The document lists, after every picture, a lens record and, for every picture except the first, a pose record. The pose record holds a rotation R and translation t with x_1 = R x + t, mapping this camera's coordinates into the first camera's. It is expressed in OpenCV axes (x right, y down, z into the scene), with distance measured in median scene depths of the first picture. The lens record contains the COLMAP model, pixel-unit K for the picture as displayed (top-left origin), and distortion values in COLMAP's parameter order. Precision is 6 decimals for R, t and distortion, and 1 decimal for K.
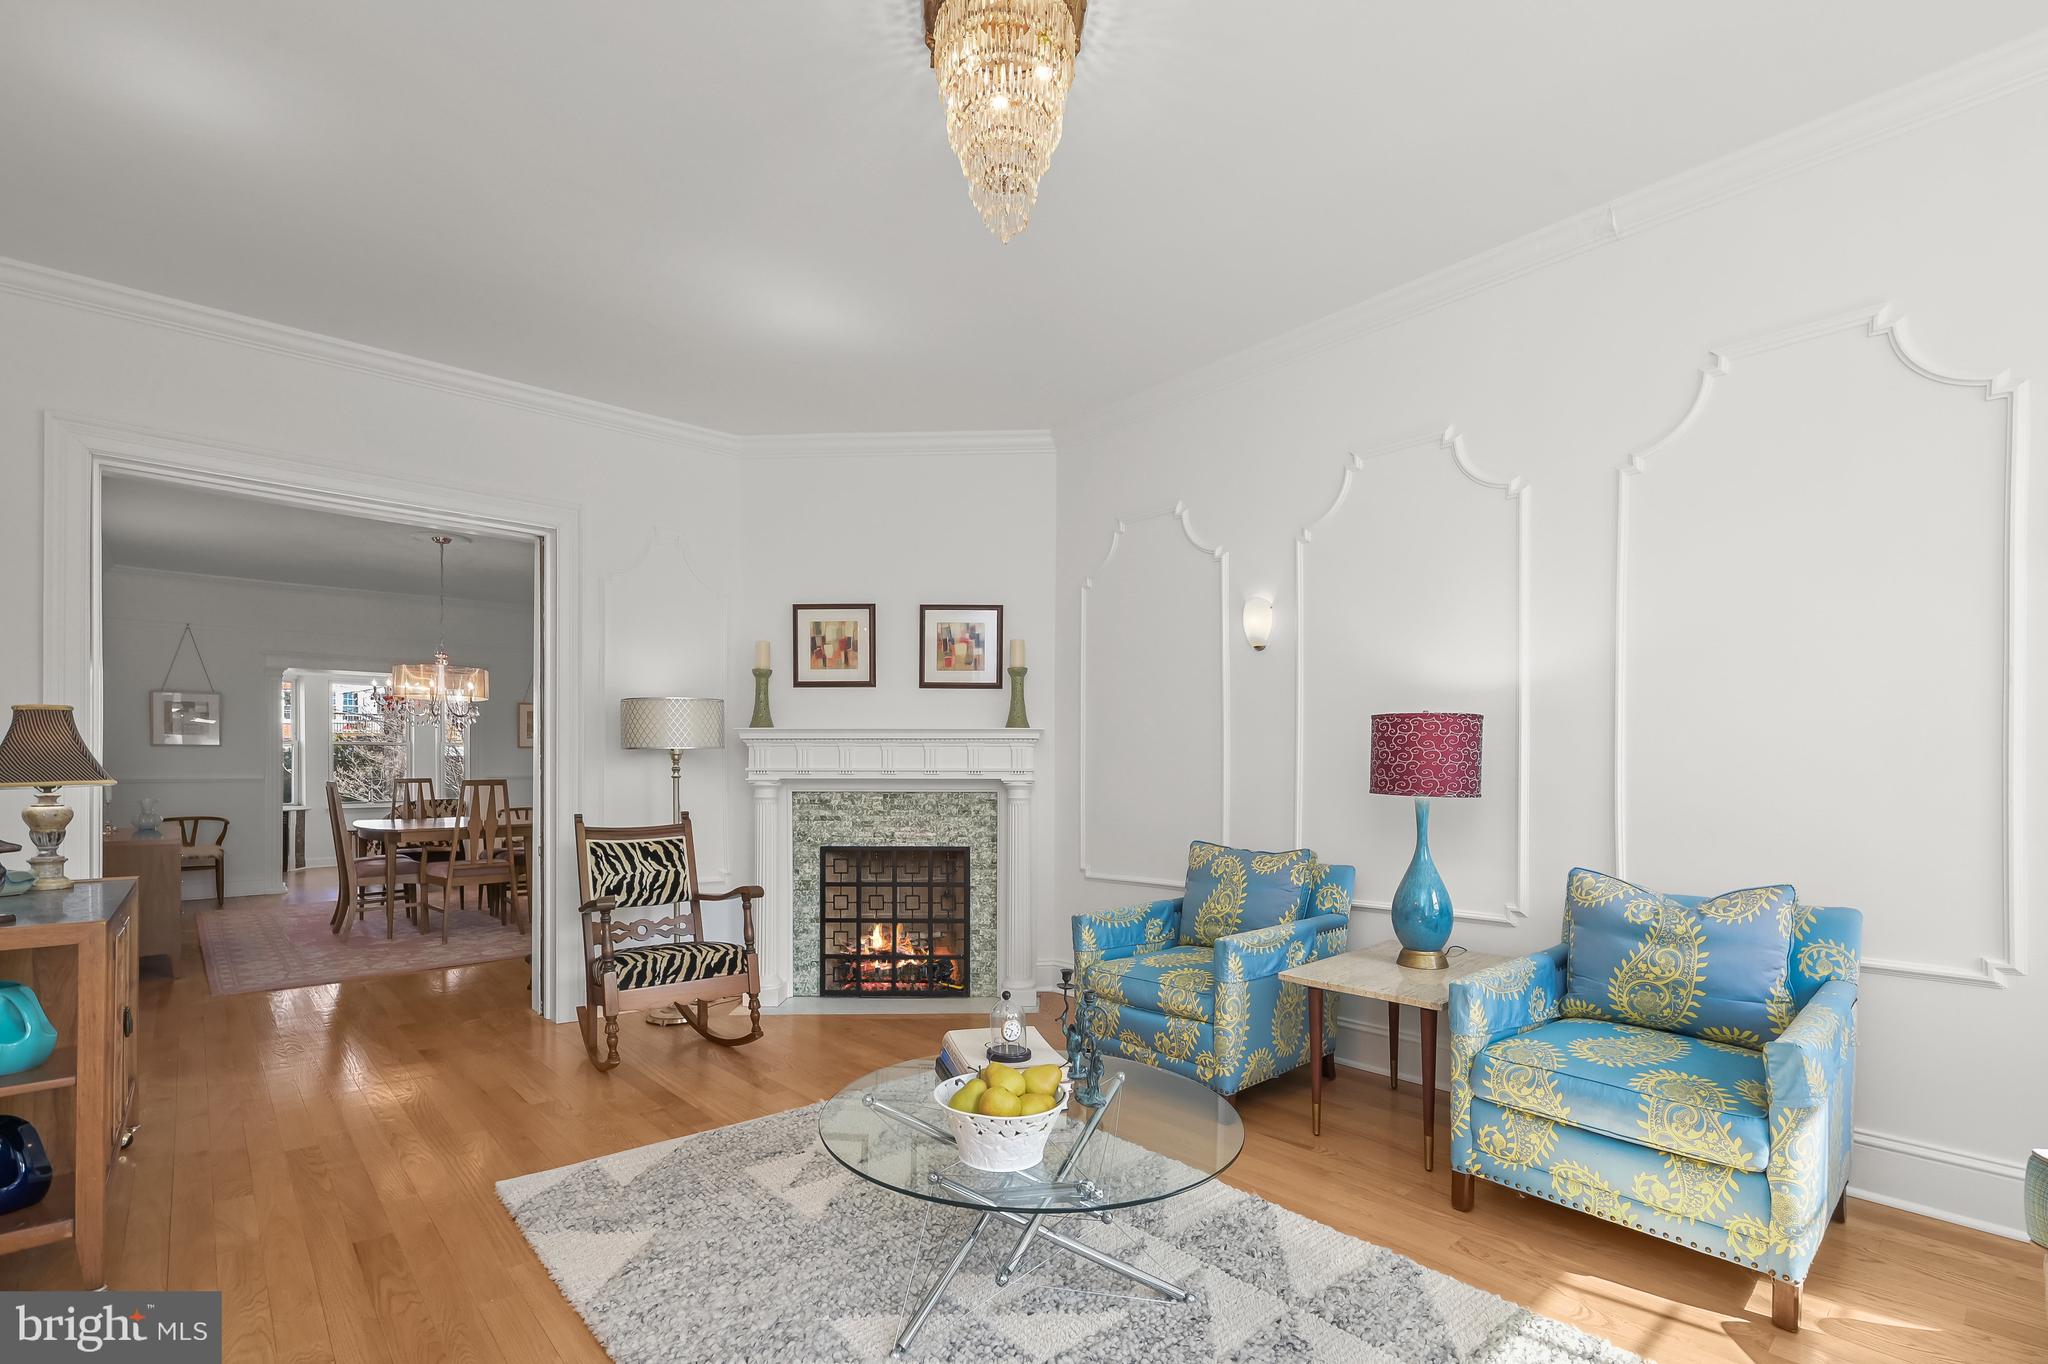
lens RADIAL K [[933.4, 0, 1012.5], [0, 933.4, 778.8], [0, 0, 1]] dist [0.000750, 0.002507]
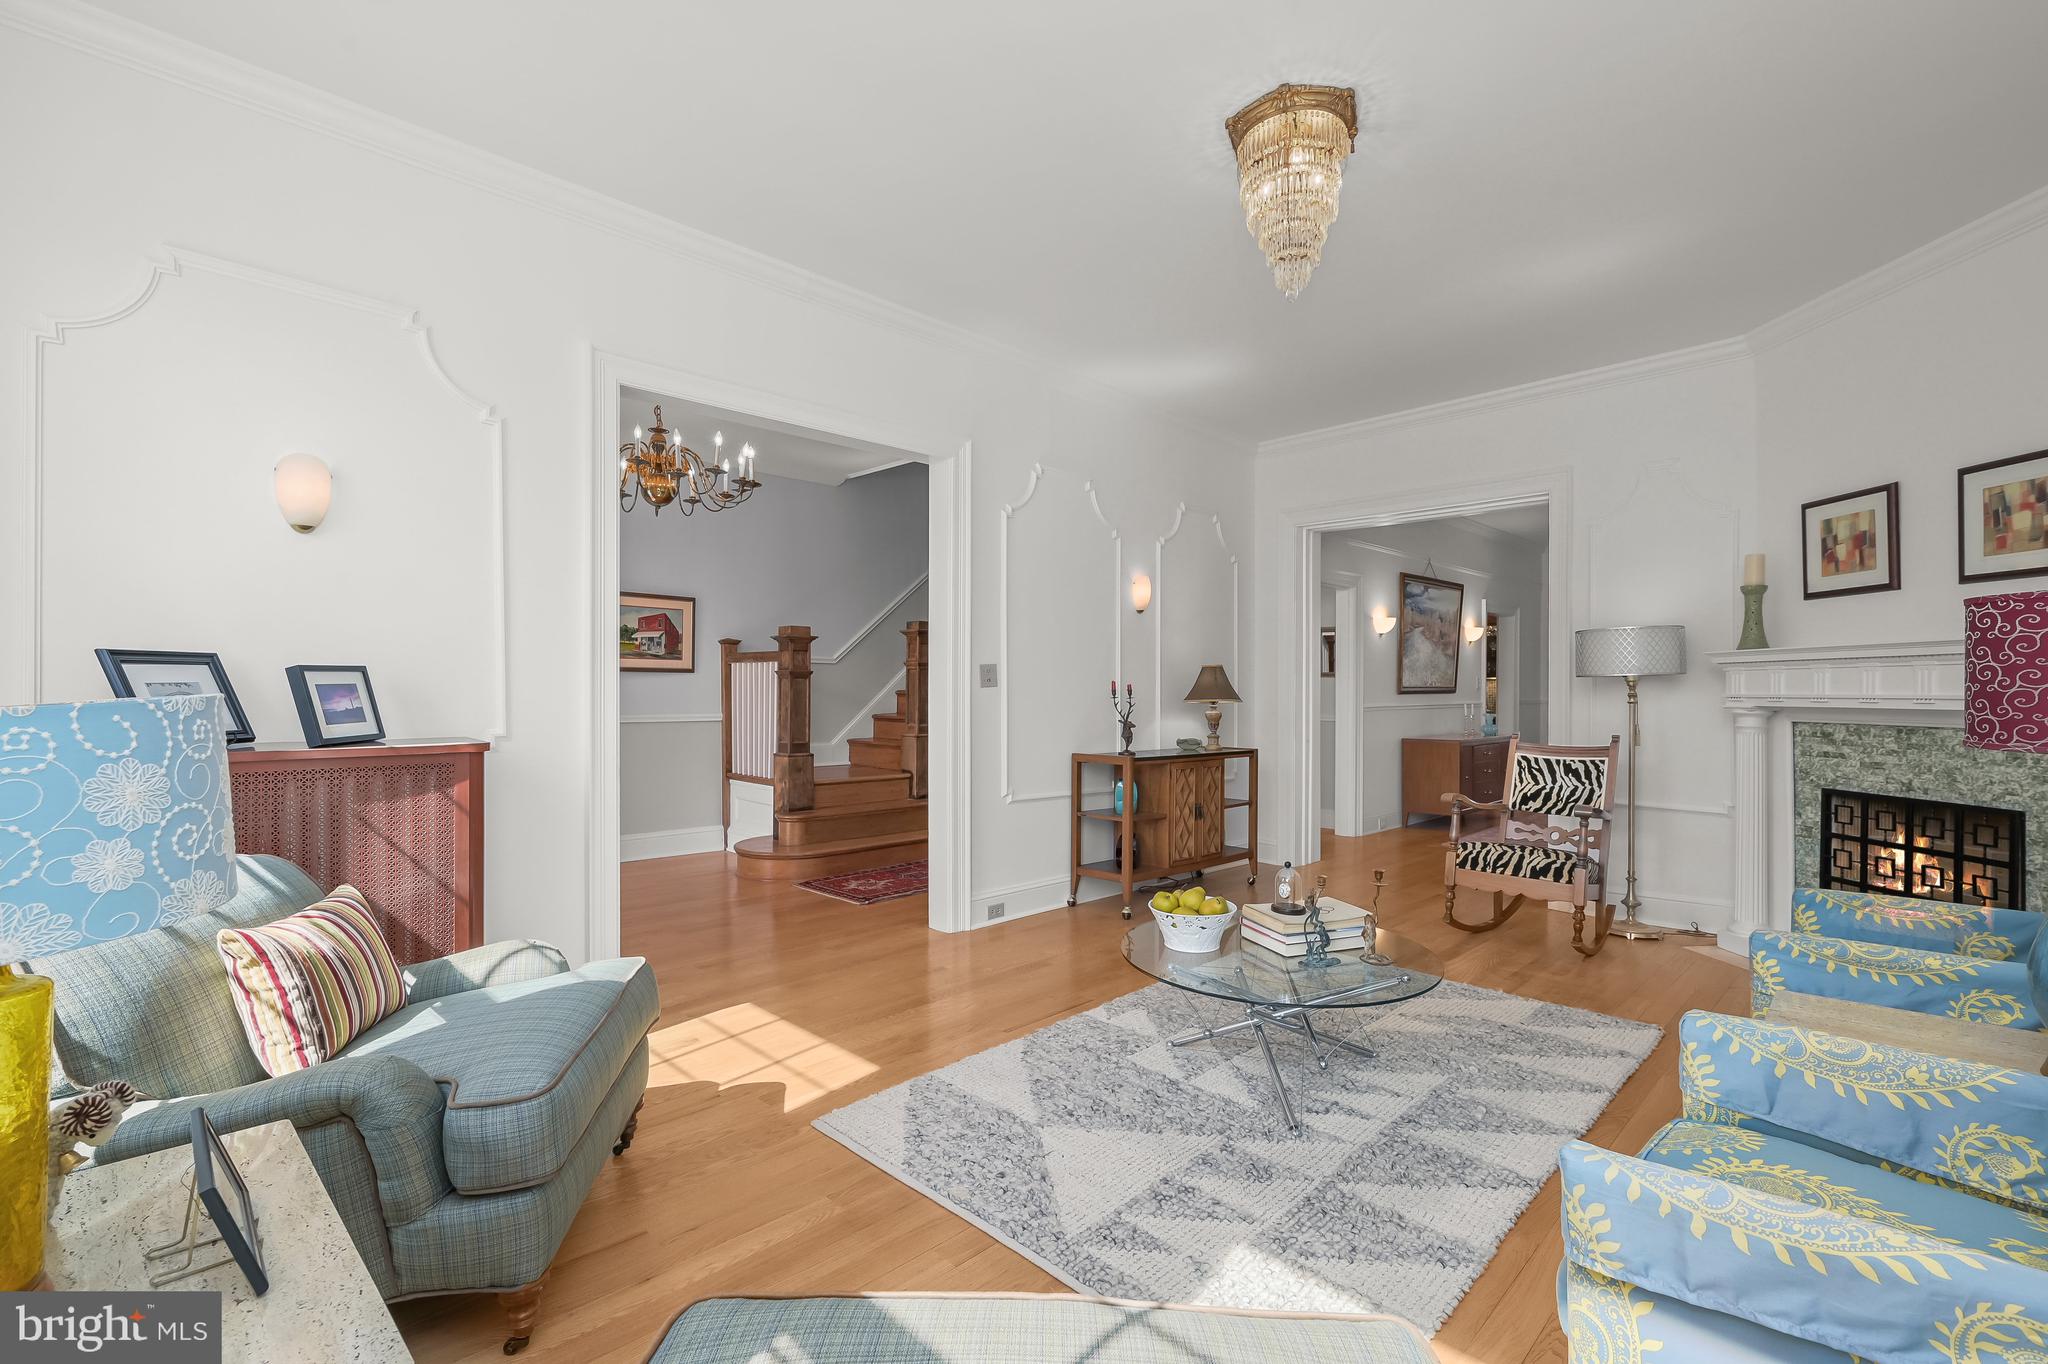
lens RADIAL K [[933.4, 0, 1018.7], [0, 933.4, 687.4], [0, 0, 1]] dist [0.000750, 0.002507]
pose [[0.053450, -0.004850, -0.998559, 0.608077], [-0.011113, 0.999923, -0.005451, -0.005233], [0.998509, 0.011389, 0.053392, 0.242511]]
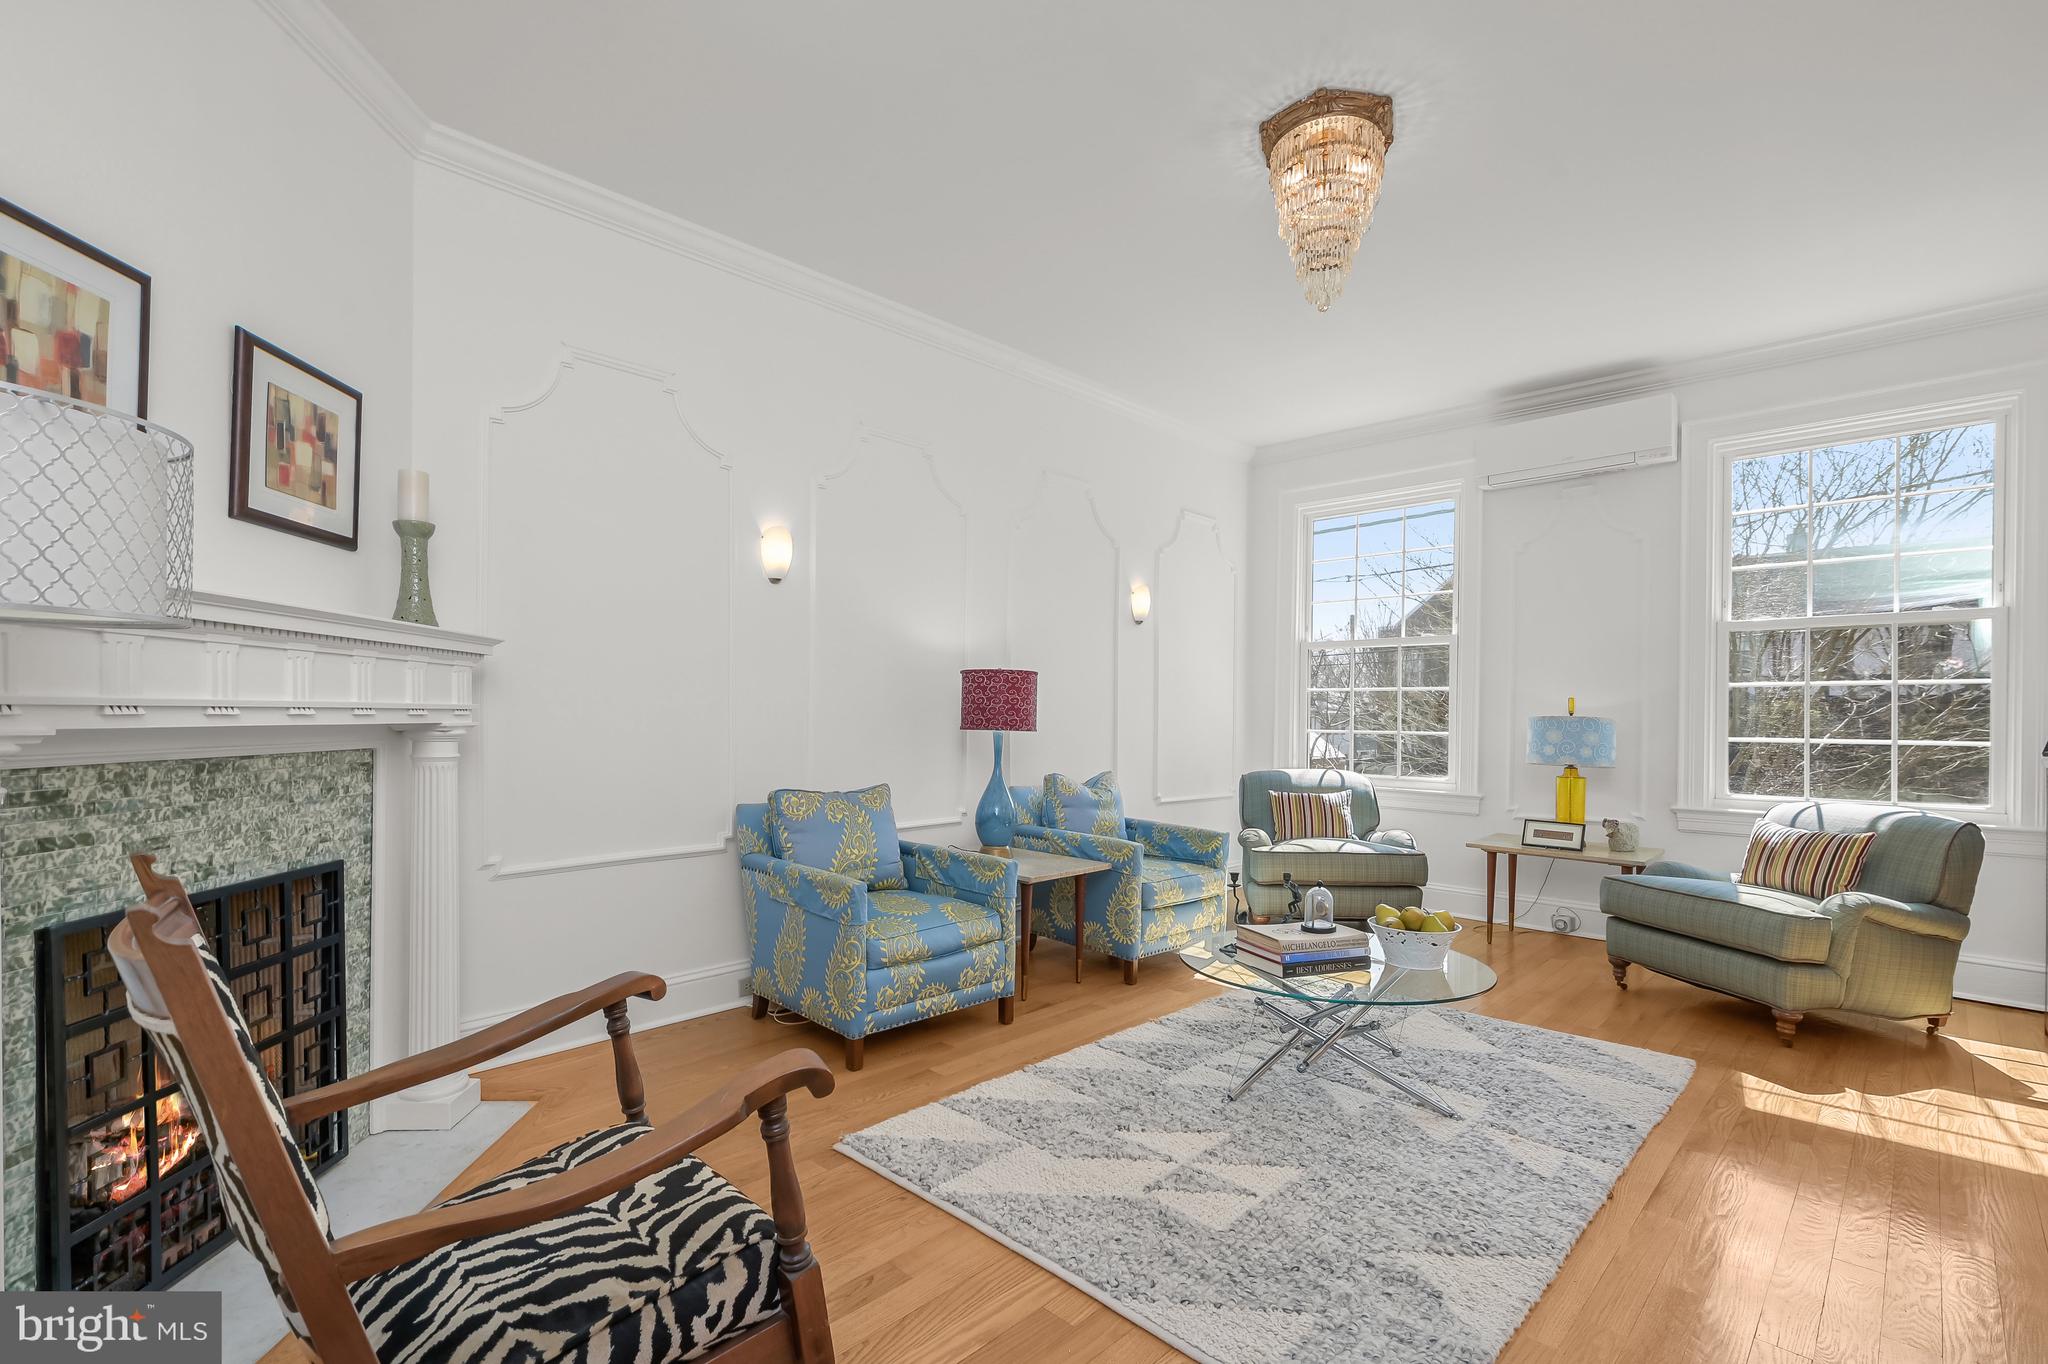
lens RADIAL K [[933.4, 0, 1028.6], [0, 933.4, 717.5], [0, 0, 1]] dist [0.000750, 0.002507]
pose [[-0.083479, -0.003866, 0.996502, -0.587194], [0.002380, 0.999989, 0.004079, -0.004591], [-0.996507, 0.002712, -0.083469, 0.691382]]
